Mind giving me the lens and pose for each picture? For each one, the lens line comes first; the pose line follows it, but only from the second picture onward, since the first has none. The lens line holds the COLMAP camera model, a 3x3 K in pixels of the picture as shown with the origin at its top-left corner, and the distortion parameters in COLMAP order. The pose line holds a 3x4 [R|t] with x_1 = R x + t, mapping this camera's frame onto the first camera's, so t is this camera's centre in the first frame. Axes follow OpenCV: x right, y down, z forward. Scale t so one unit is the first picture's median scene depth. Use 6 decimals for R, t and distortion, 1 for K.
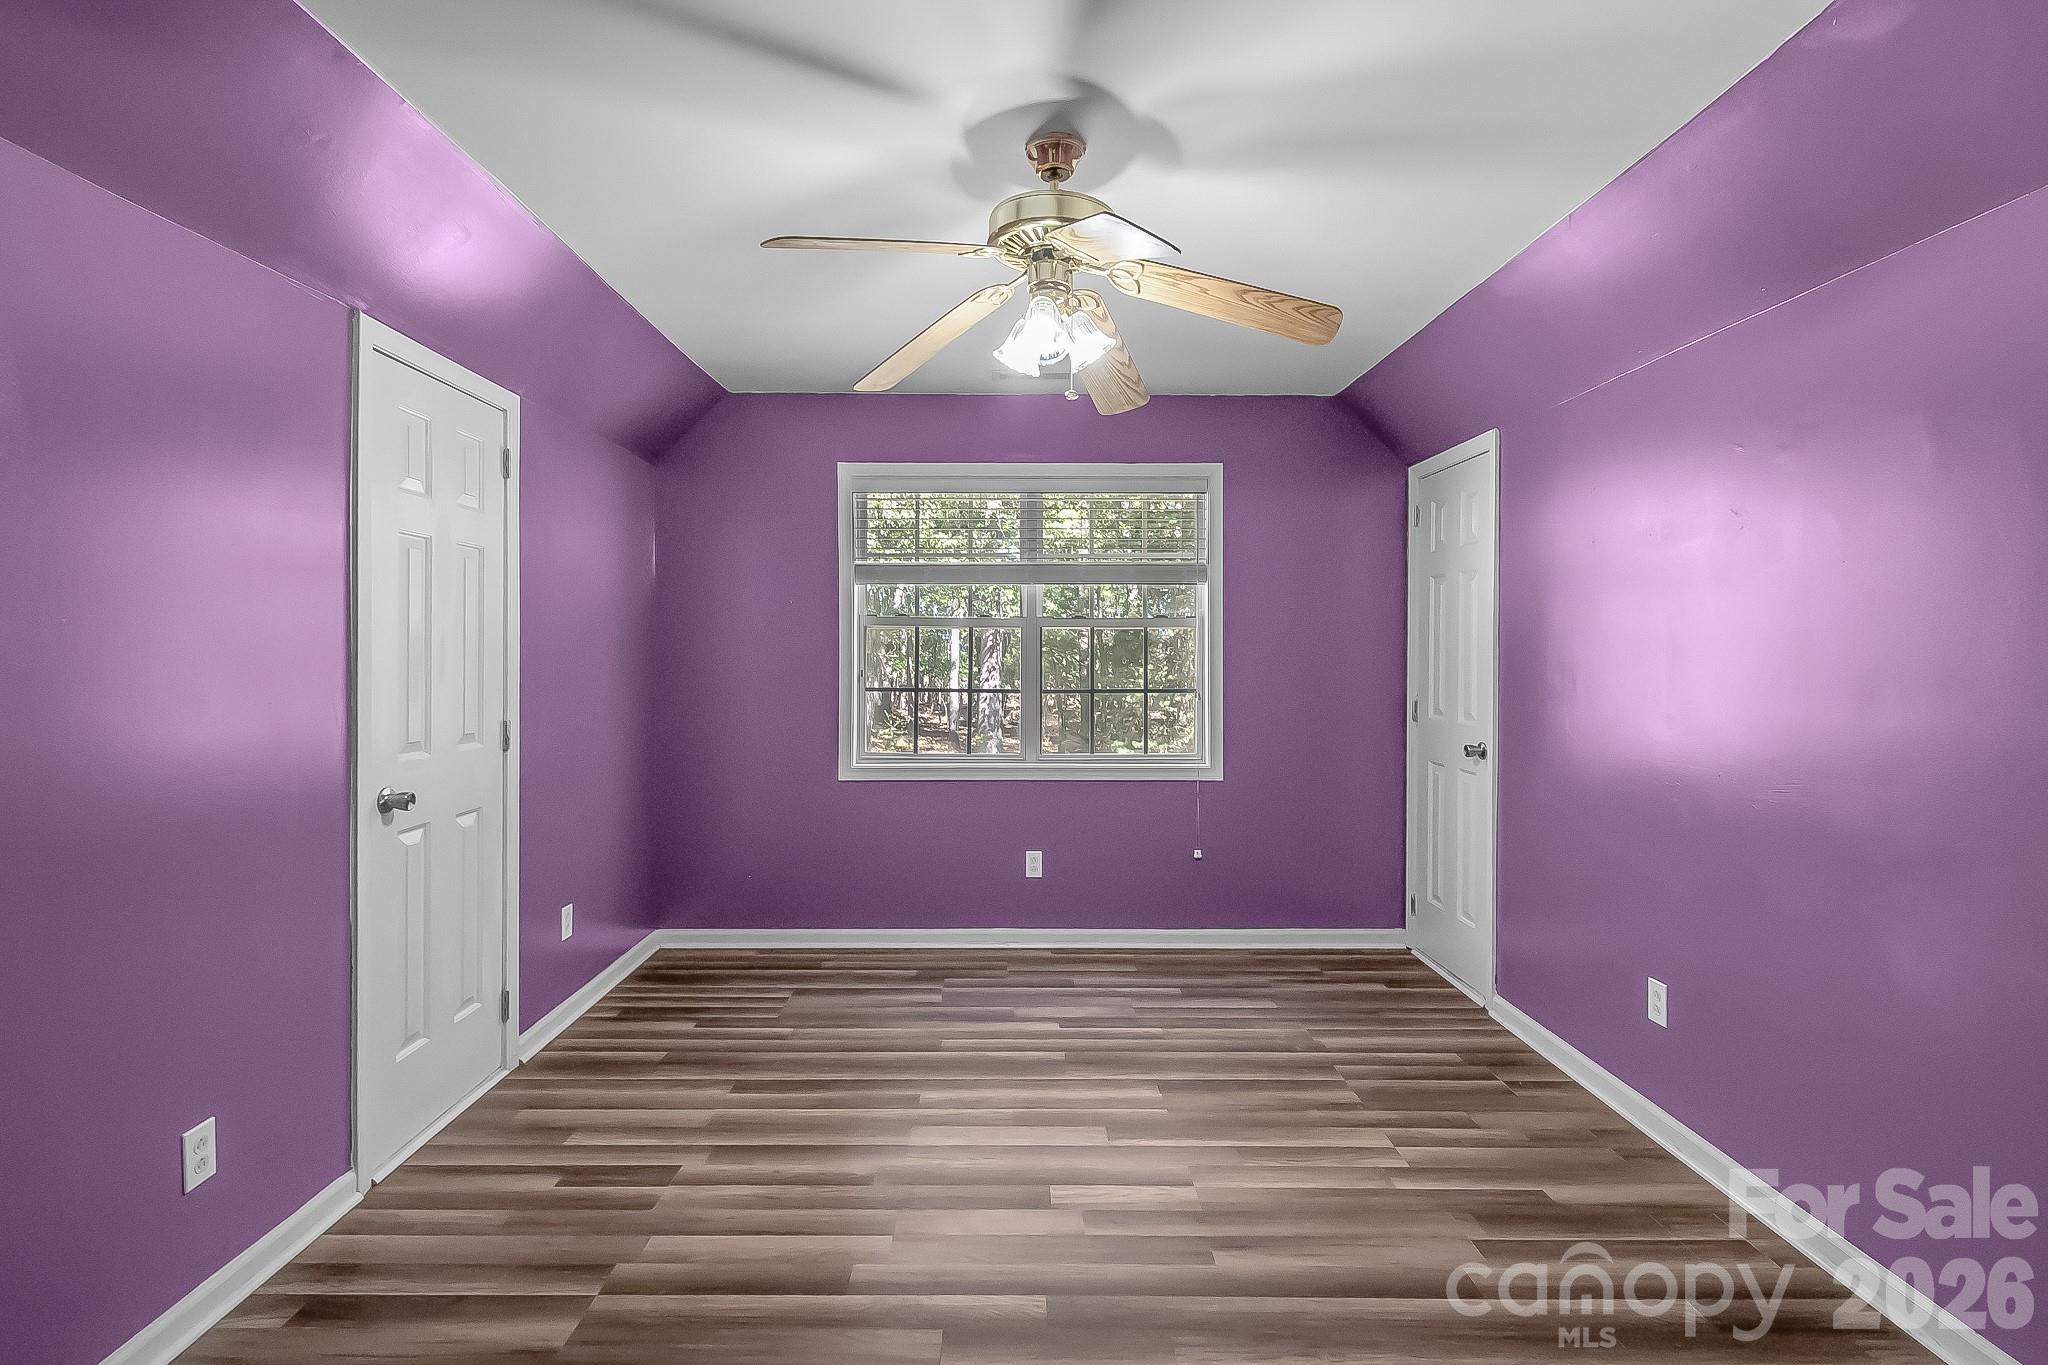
lens RADIAL K [[937.6, 0, 1007.9], [0, 937.6, 647.3], [0, 0, 1]] dist [0.004568, -0.002944]
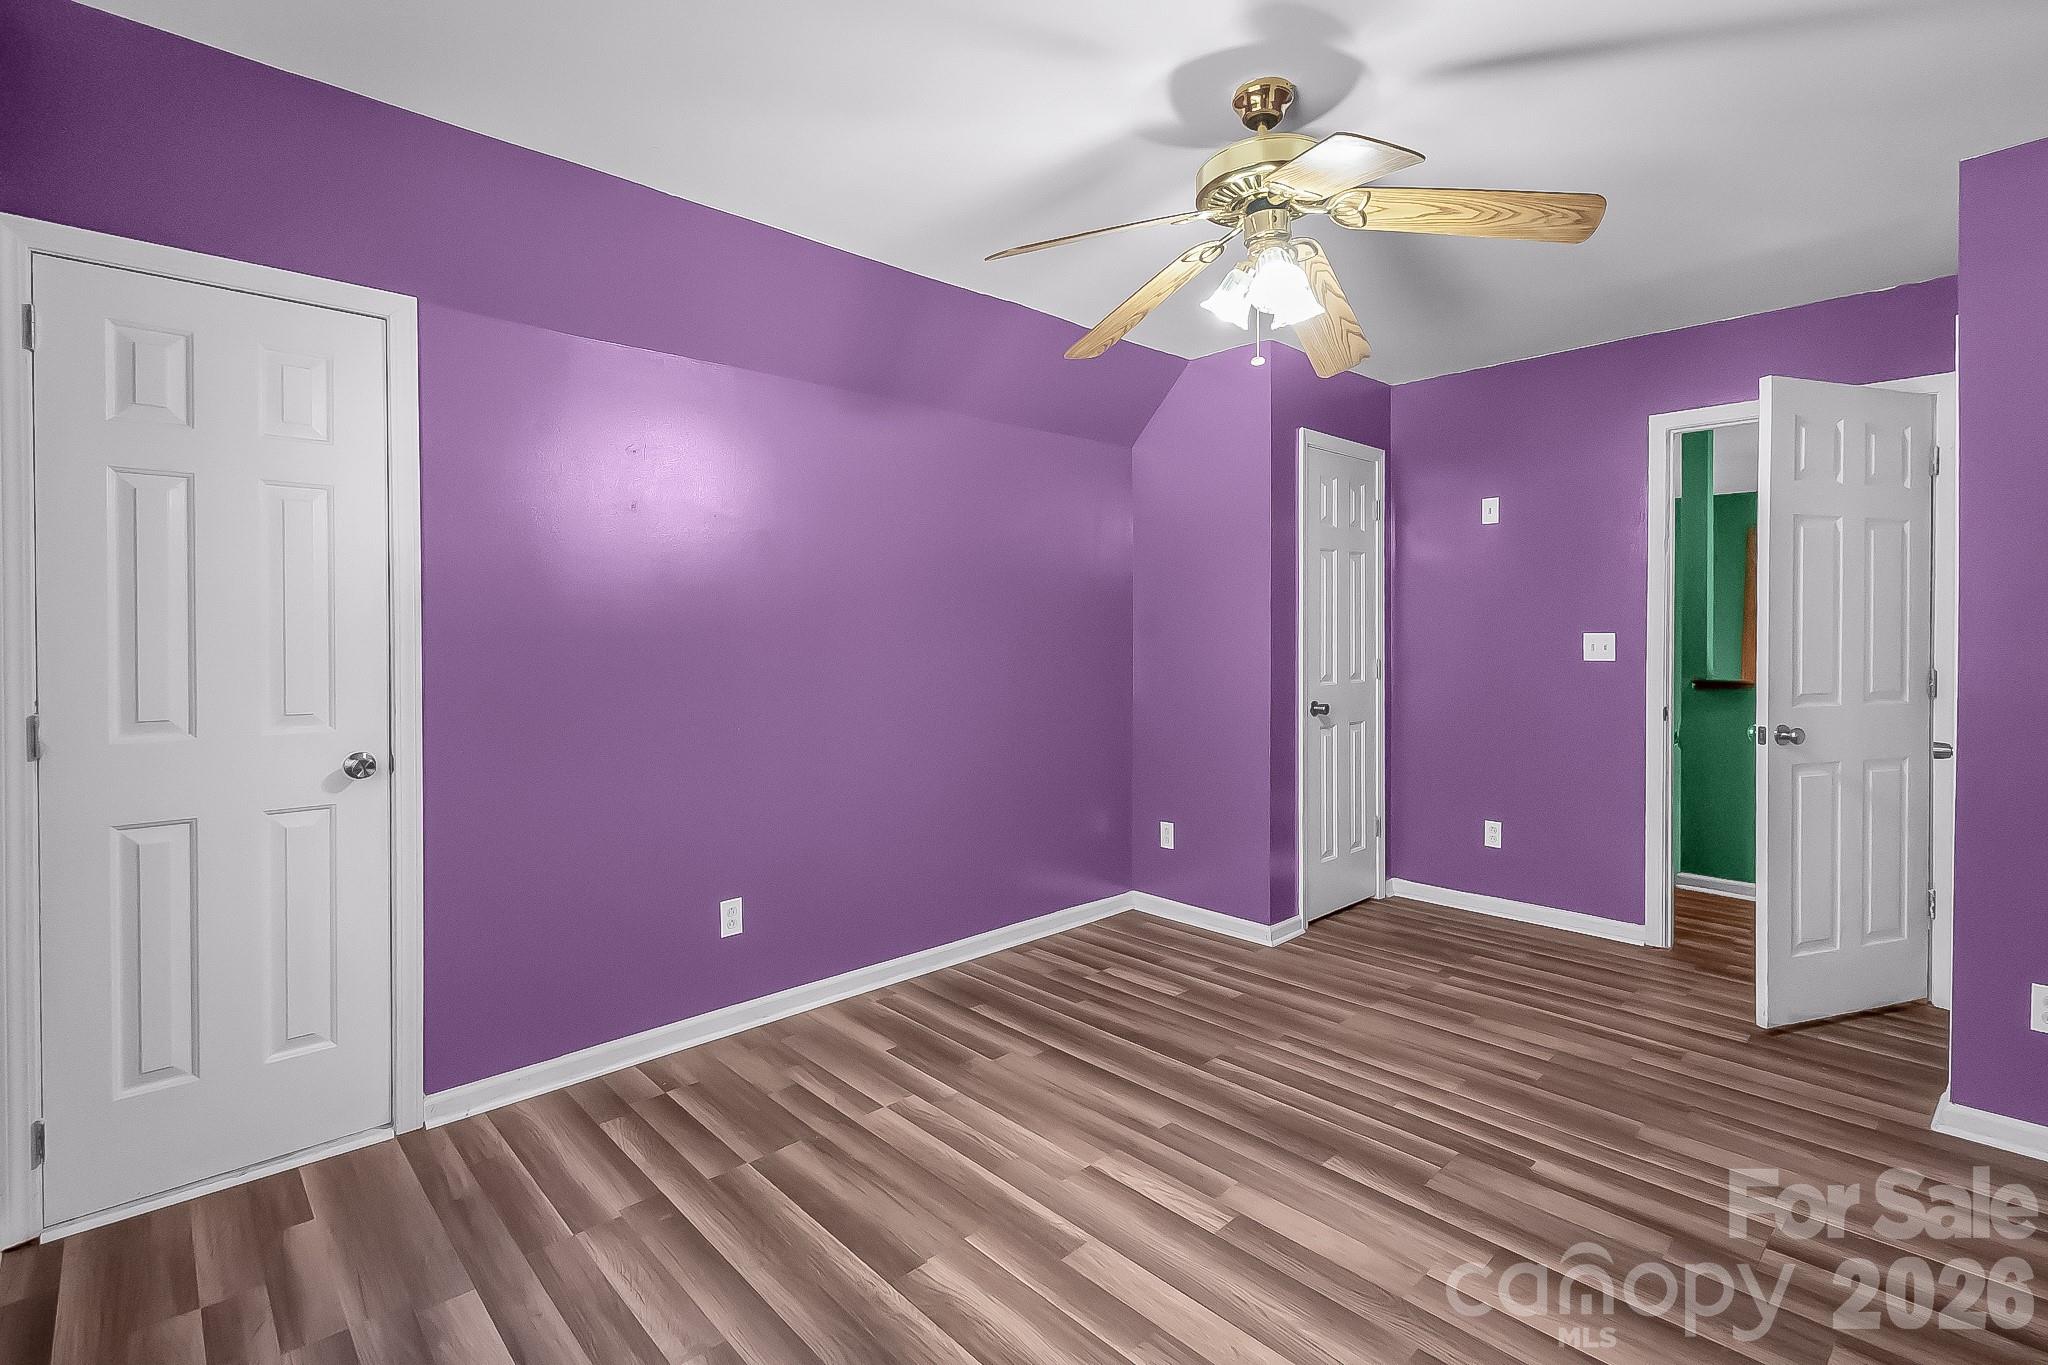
lens RADIAL K [[937.6, 0, 1039.2], [0, 937.6, 635.4], [0, 0, 1]] dist [0.004568, -0.002944]
pose [[-0.689497, -0.002878, 0.724283, -0.427947], [0.002267, 0.999979, 0.006132, 0.023402], [-0.724285, 0.005870, -0.689475, 1.575171]]
